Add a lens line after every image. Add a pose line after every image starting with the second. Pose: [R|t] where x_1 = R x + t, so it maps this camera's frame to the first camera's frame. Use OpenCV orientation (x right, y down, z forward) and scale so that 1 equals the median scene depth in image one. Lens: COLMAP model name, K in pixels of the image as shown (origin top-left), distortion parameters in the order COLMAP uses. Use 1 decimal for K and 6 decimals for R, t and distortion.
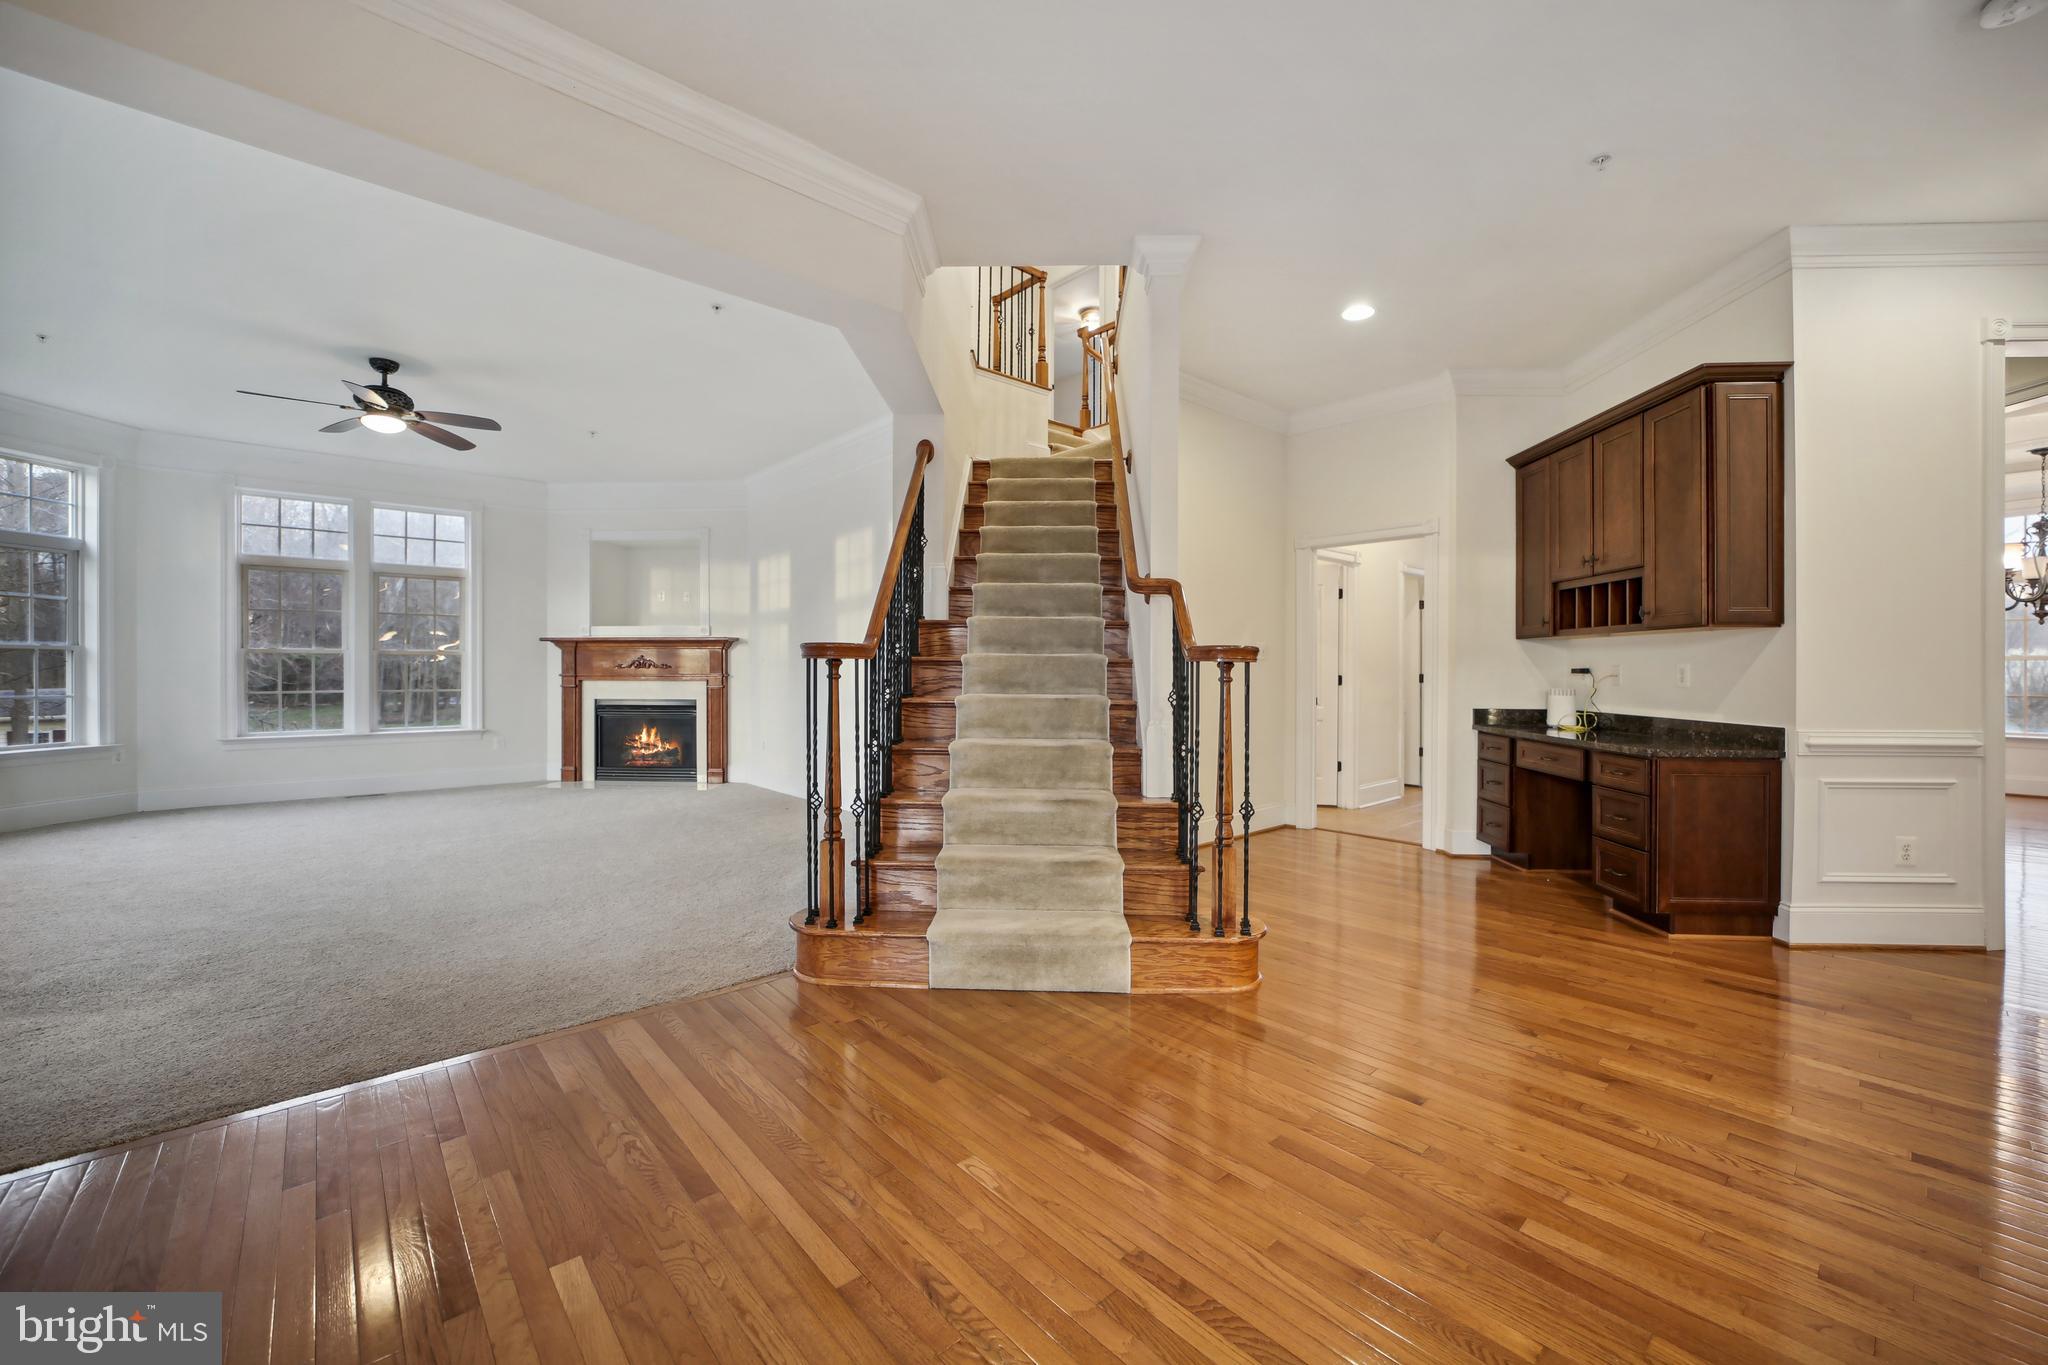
lens RADIAL K [[815.1, 0, 1025.4], [0, 815.1, 664.3], [0, 0, 1]] dist [-0.012510, 0.000061]
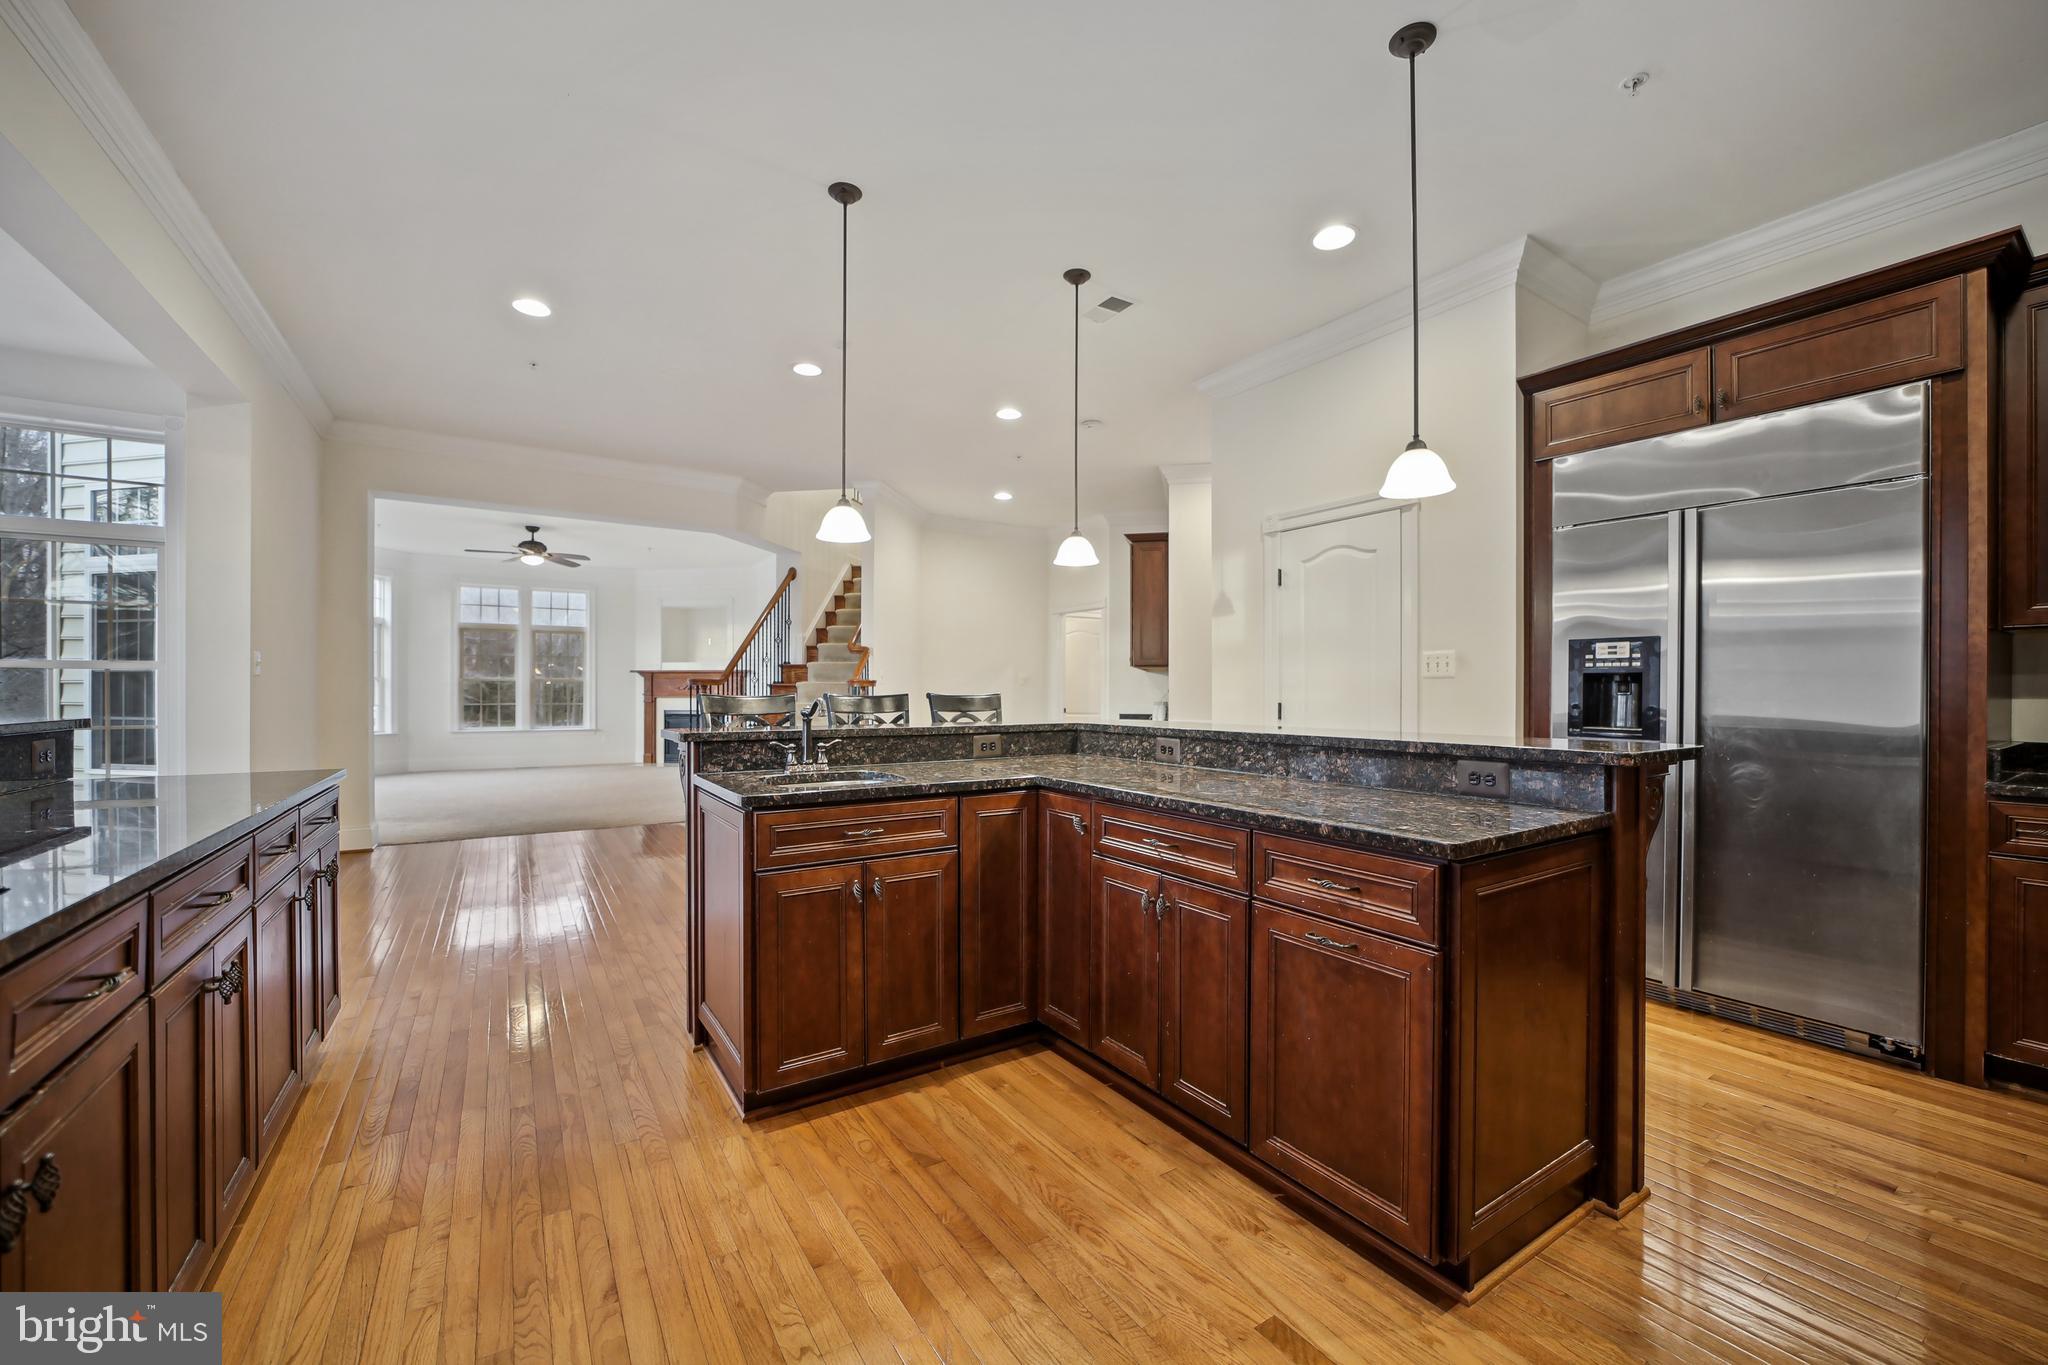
lens RADIAL K [[815.1, 0, 1025.4], [0, 815.1, 695.0], [0, 0, 1]] dist [-0.012510, 0.000061]
pose [[0.989300, 0.002827, -0.145868, 0.387271], [-0.001725, 0.999969, 0.007678, 0.000980], [0.145885, -0.007344, 0.989274, -0.441120]]
